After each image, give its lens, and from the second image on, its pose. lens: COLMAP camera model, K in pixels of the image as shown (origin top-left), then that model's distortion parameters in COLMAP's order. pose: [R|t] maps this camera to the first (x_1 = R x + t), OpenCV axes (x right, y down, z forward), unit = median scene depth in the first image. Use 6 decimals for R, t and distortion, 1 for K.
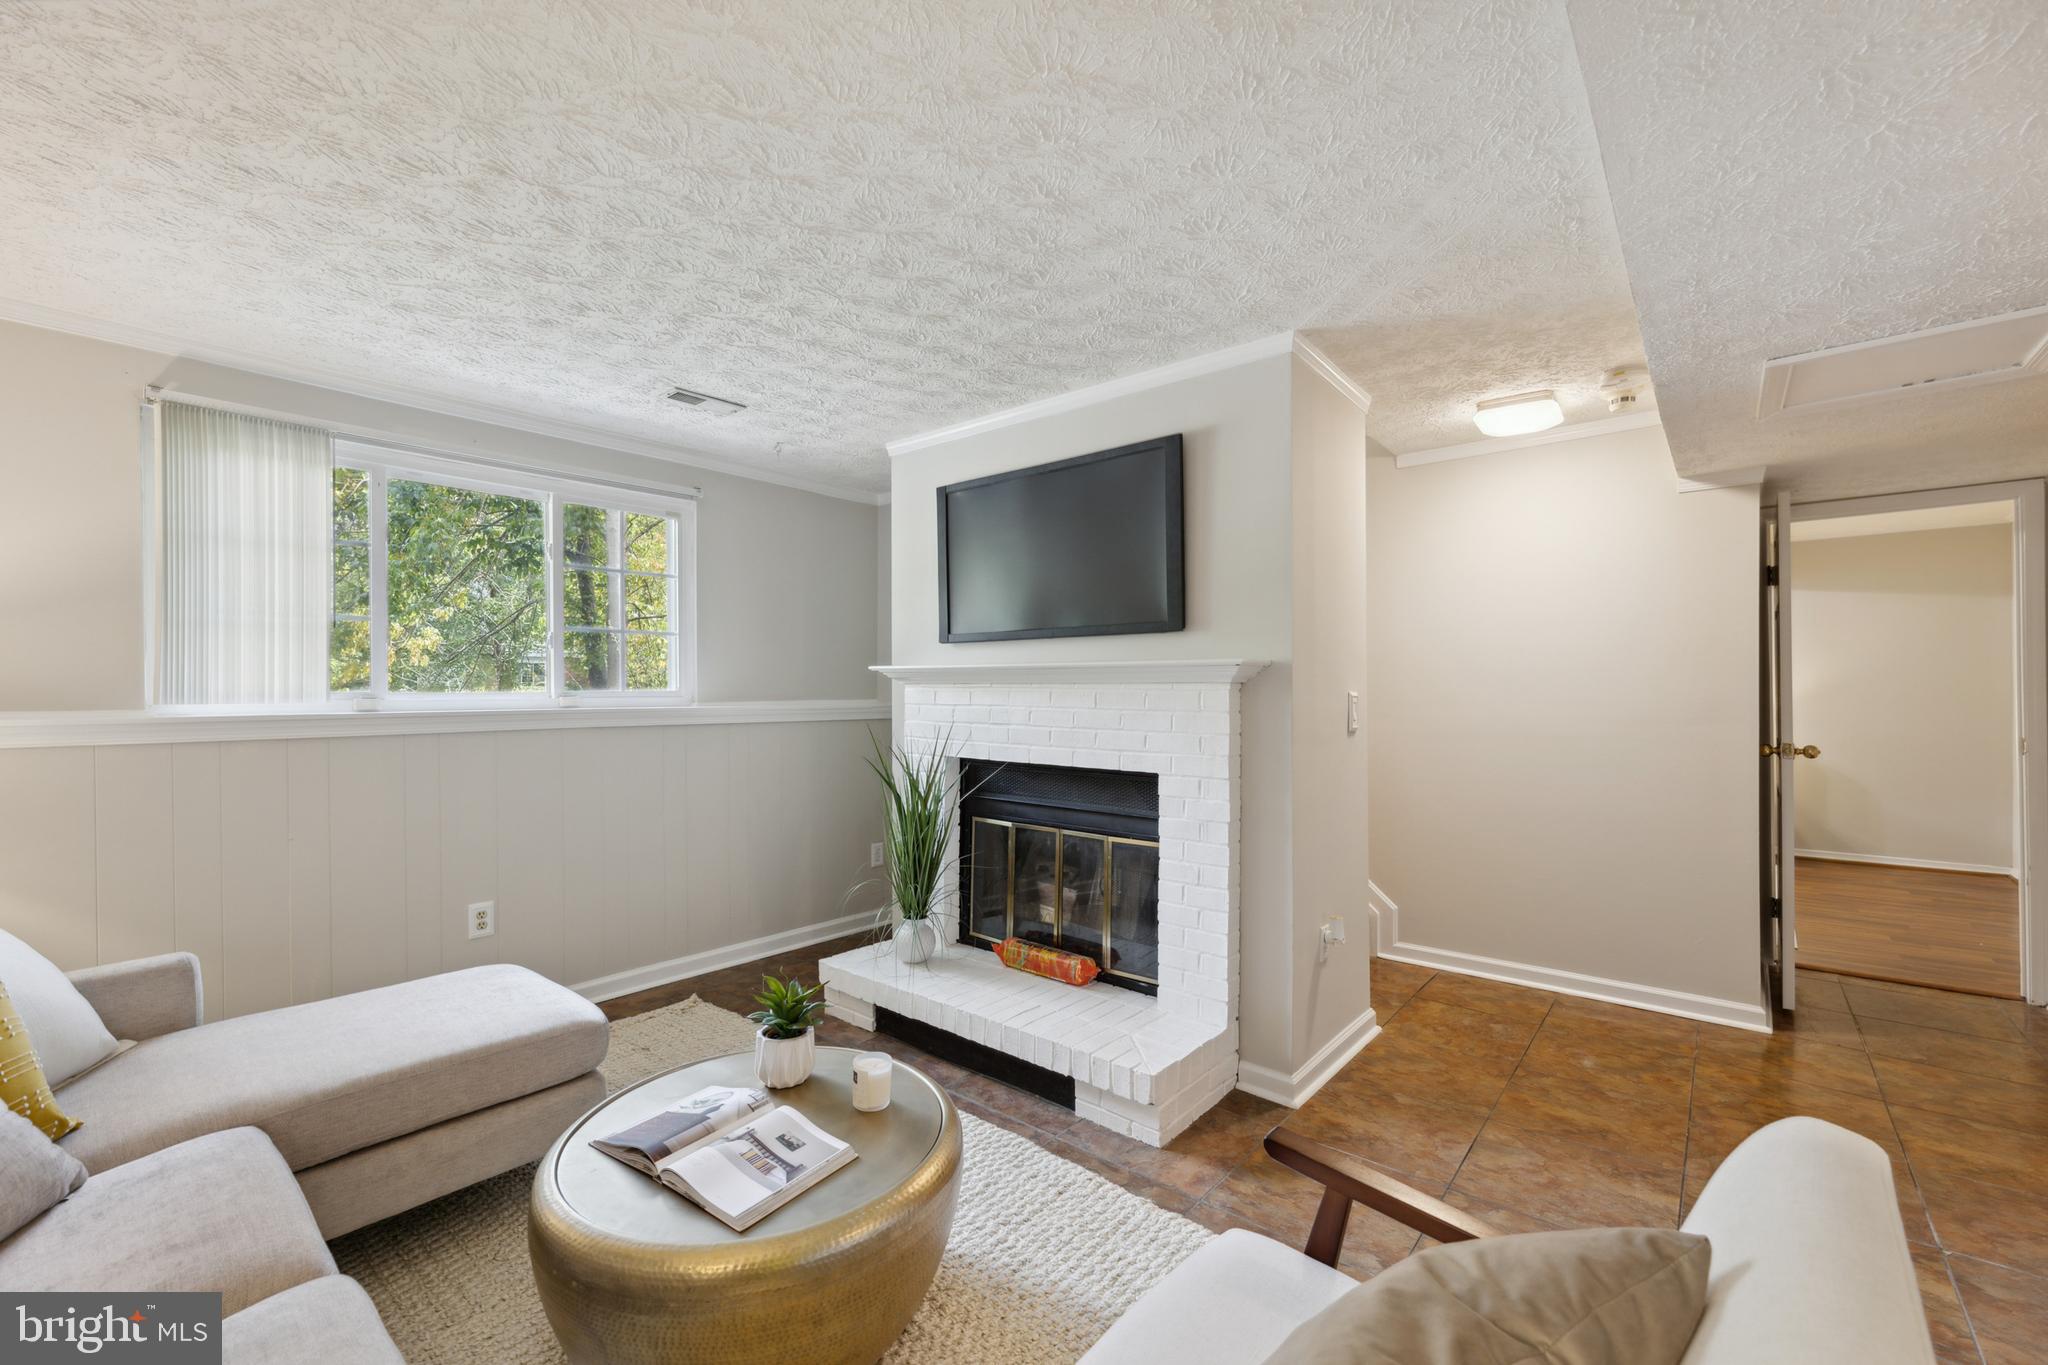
lens RADIAL K [[848.1, 0, 1019.6], [0, 848.1, 689.1], [0, 0, 1]] dist [0.004283, 0.000895]
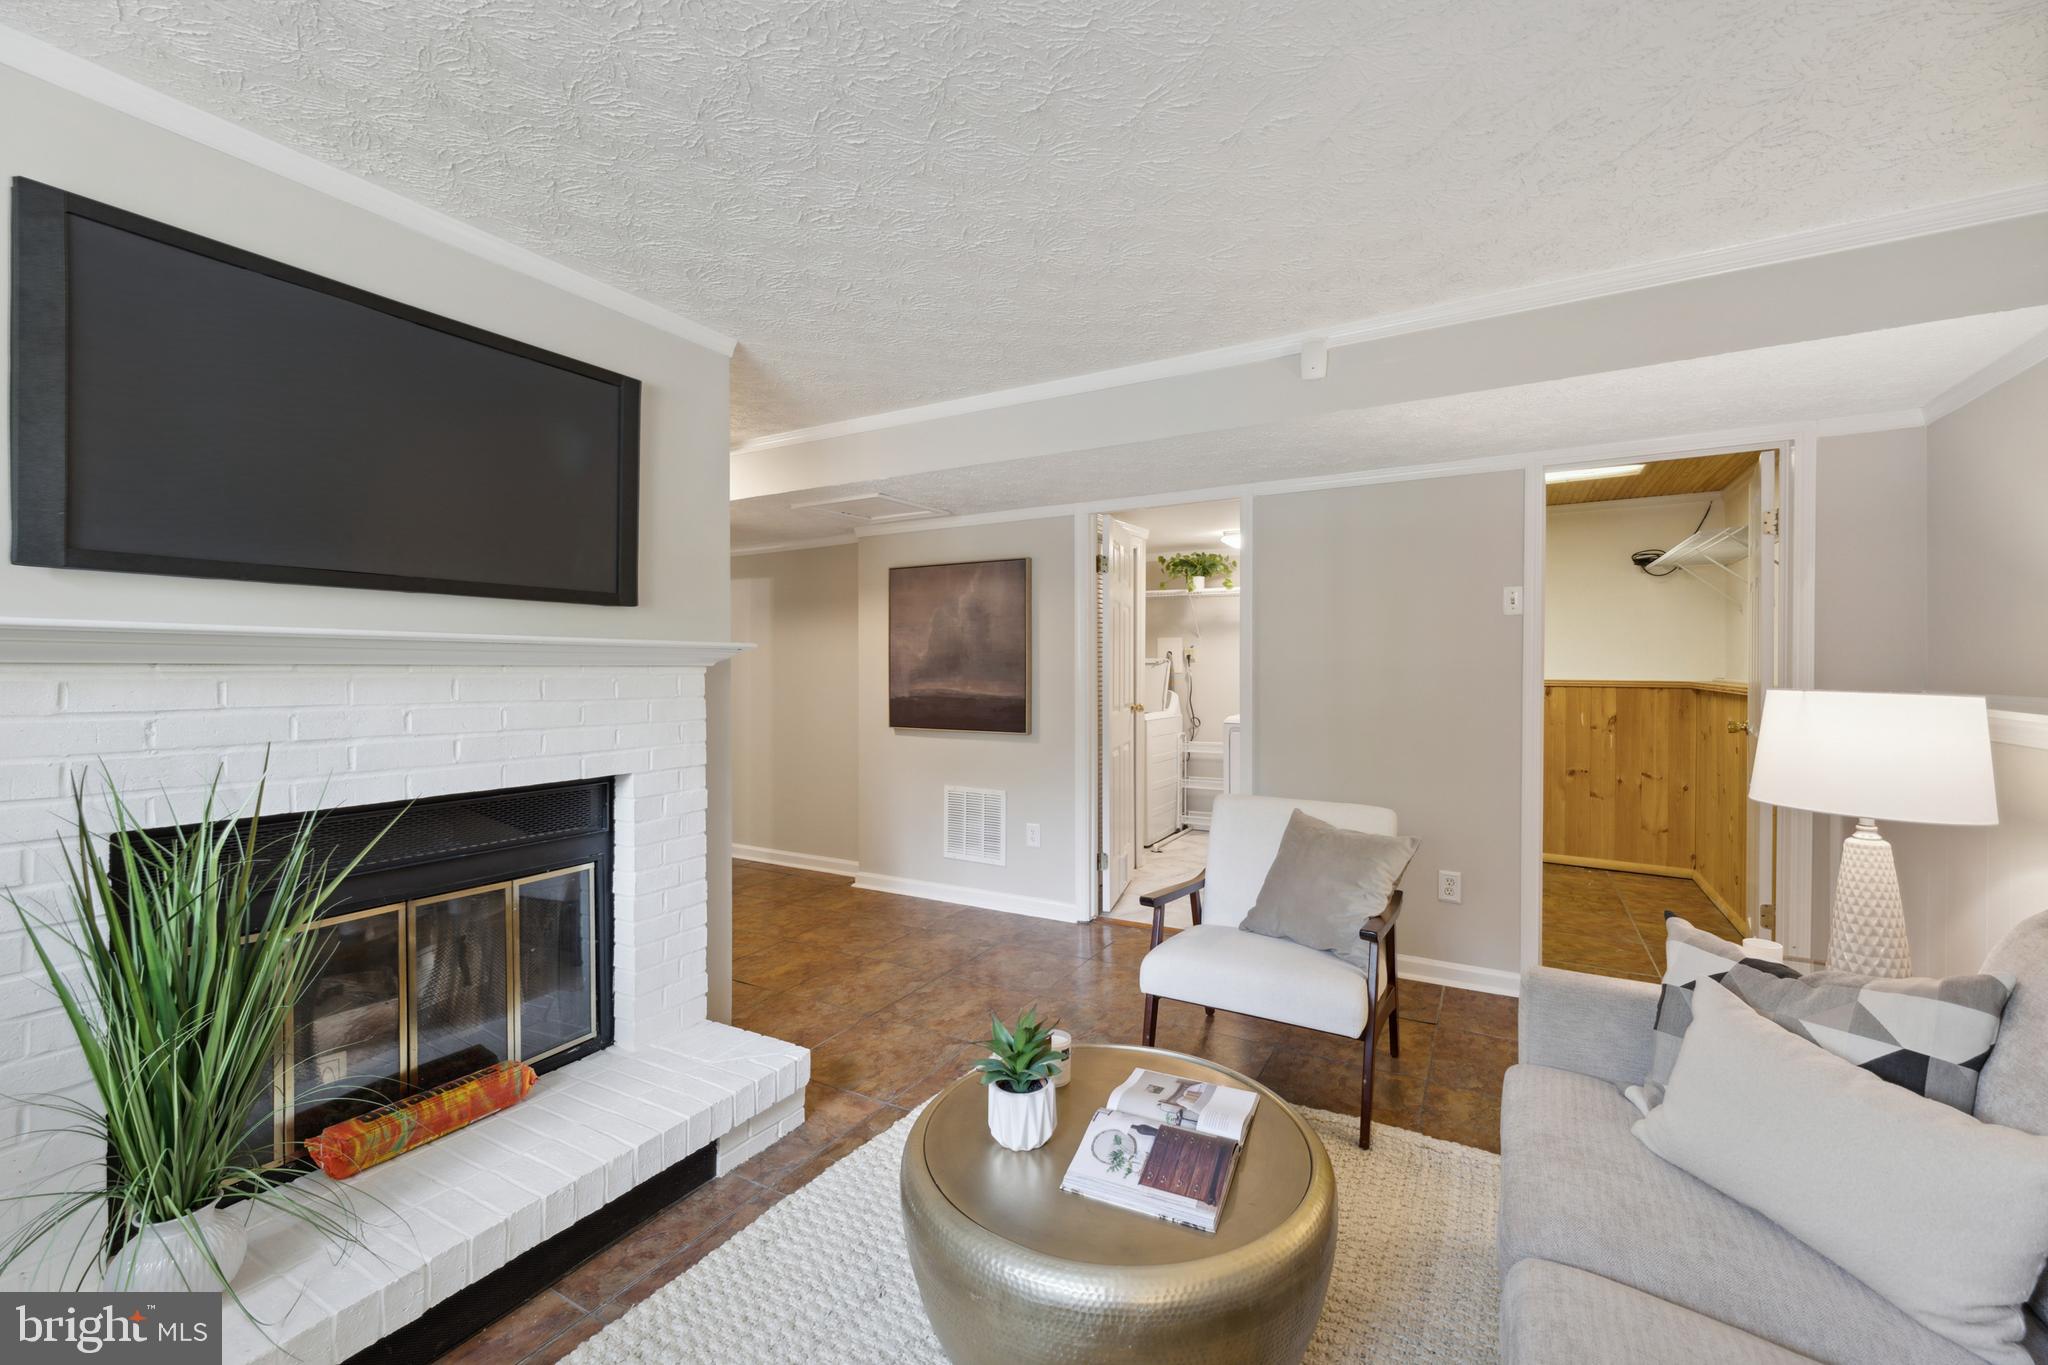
lens RADIAL K [[848.1, 0, 1023.7], [0, 848.1, 664.6], [0, 0, 1]] dist [0.004283, 0.000895]
pose [[-0.178171, 0.002783, 0.983996, -0.755930], [0.009739, 0.999952, -0.001065, -0.003672], [-0.983951, 0.009394, -0.178189, 0.783509]]
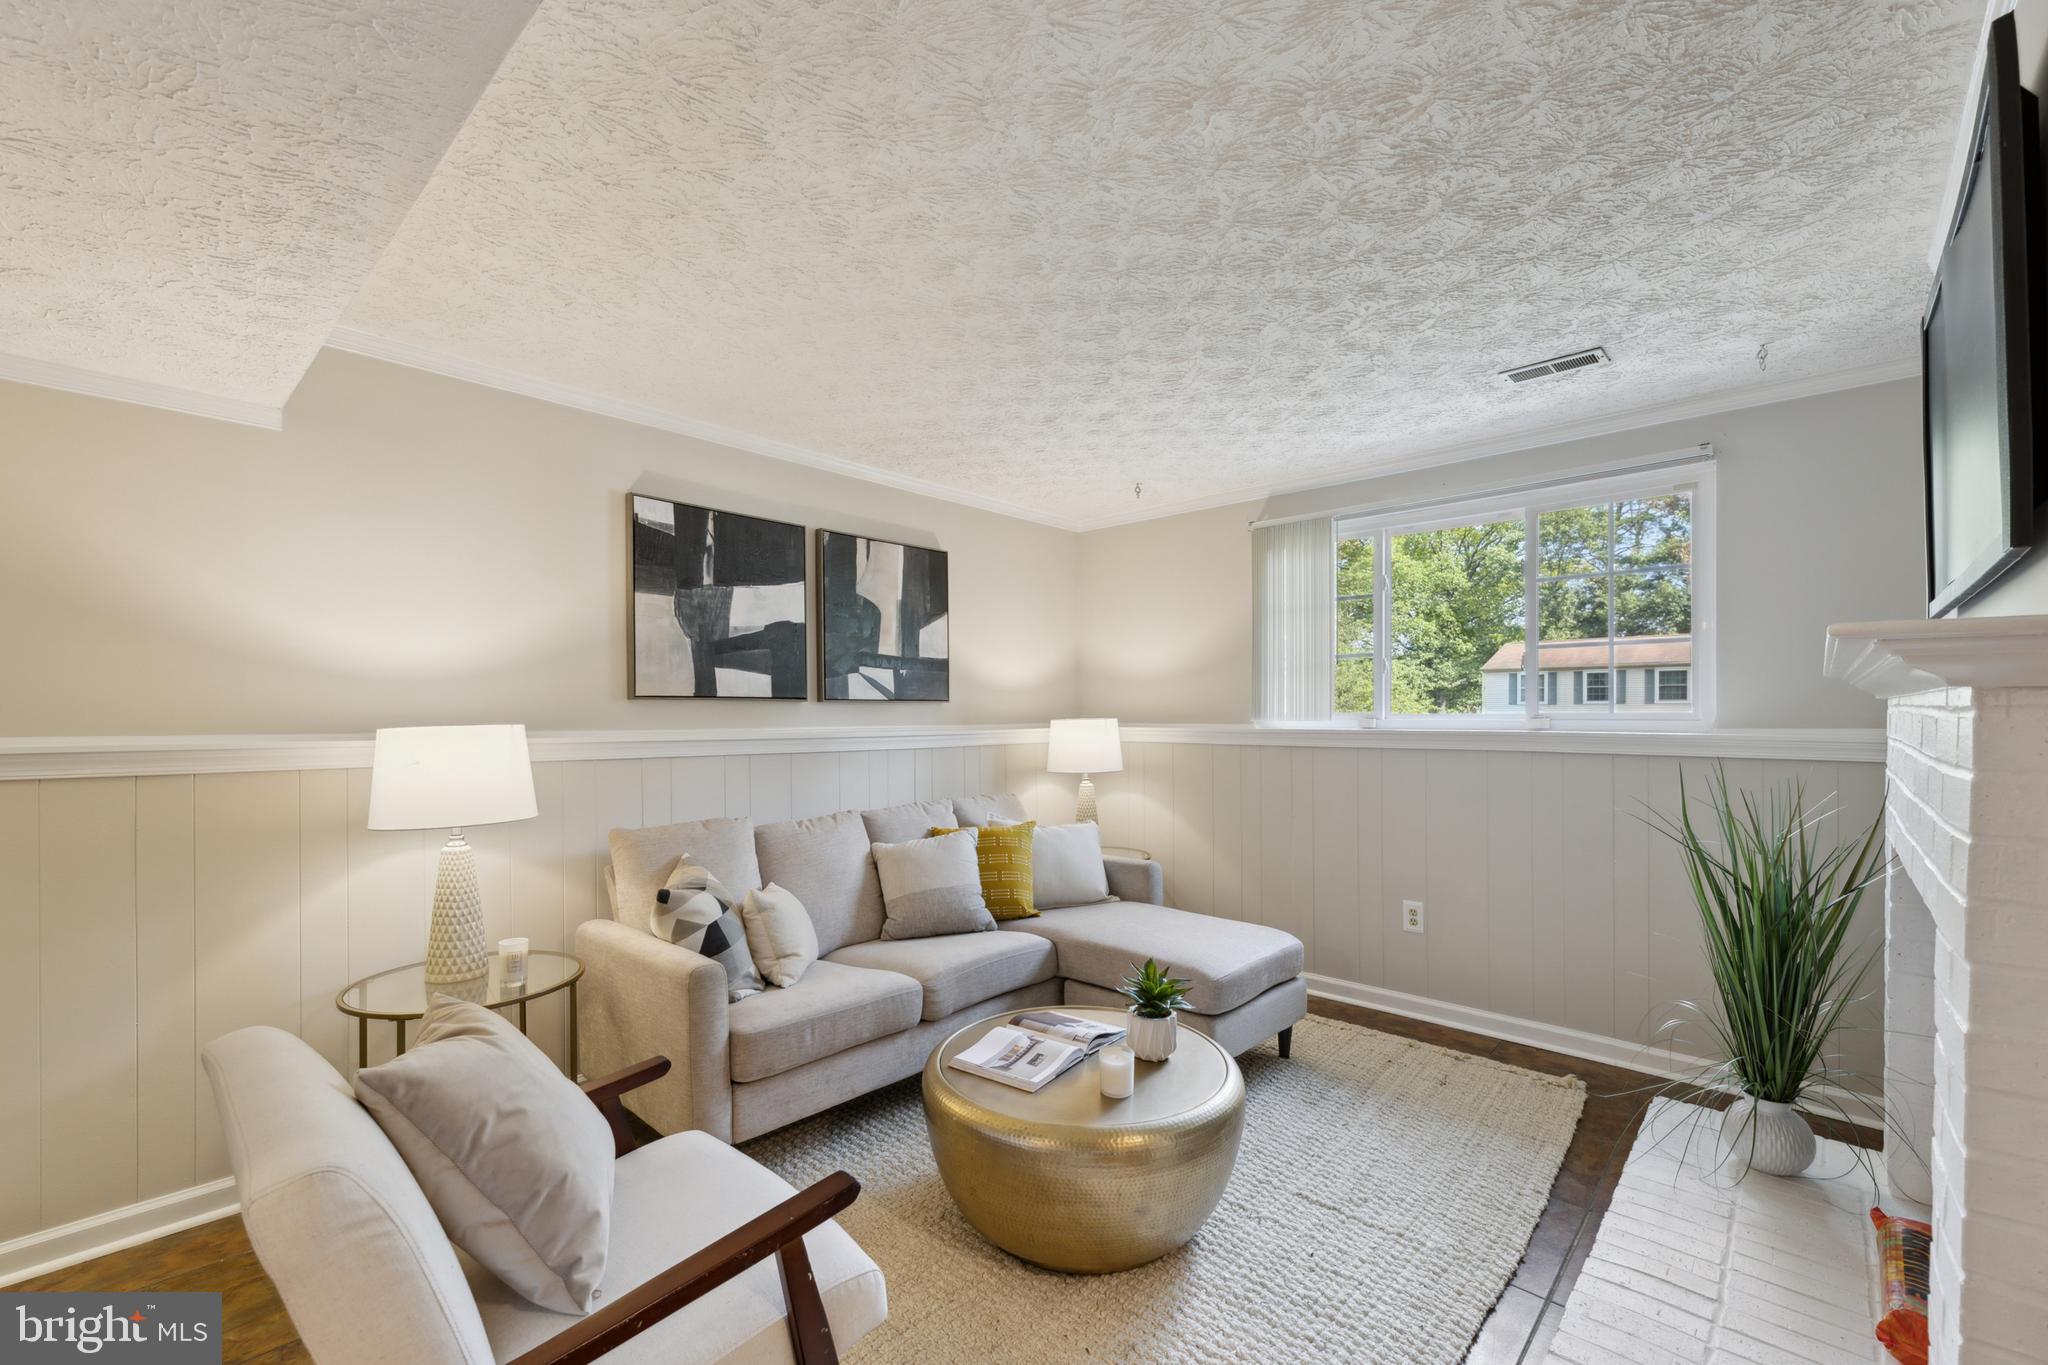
lens RADIAL K [[848.1, 0, 989.4], [0, 848.1, 720.9], [0, 0, 1]] dist [0.004283, 0.000895]
pose [[-0.064022, 0.009324, -0.997905, 0.589810], [0.000422, 0.999957, 0.009317, 0.003277], [0.997948, 0.000175, -0.064023, 0.586006]]
